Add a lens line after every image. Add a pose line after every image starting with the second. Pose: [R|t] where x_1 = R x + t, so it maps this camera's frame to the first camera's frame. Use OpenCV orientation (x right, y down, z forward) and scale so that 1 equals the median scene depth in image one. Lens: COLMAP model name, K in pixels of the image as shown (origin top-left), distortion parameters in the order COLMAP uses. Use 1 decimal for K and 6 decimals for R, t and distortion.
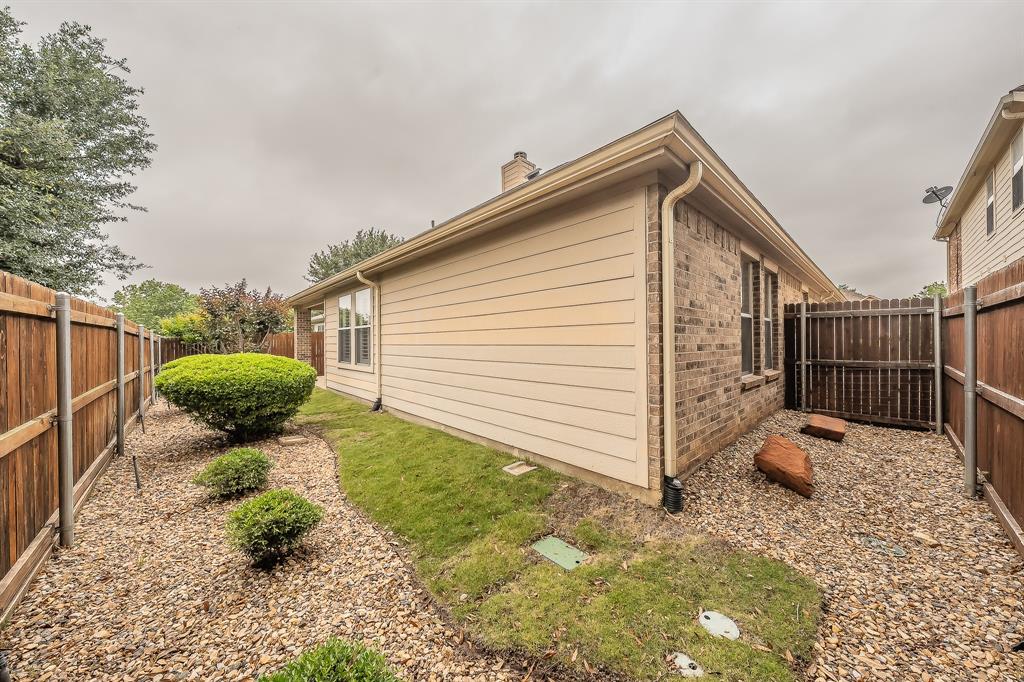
lens RADIAL K [[353.7, 0, 512.2], [0, 353.7, 339.3], [0, 0, 1]] dist [0.002331, 0.000028]
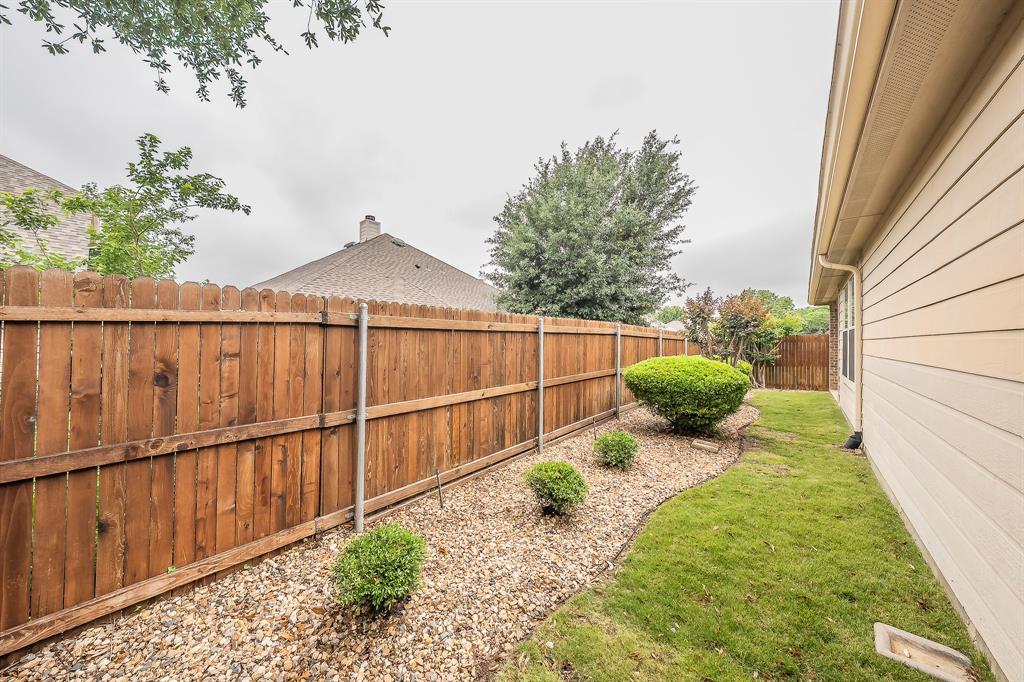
lens RADIAL K [[353.7, 0, 511.0], [0, 353.7, 338.8], [0, 0, 1]] dist [0.002331, 0.000028]
pose [[0.101142, 0.009665, -0.994825, 0.334055], [-0.006835, 0.999936, 0.009020, -0.022937], [0.994849, 0.005888, 0.101201, 0.368585]]
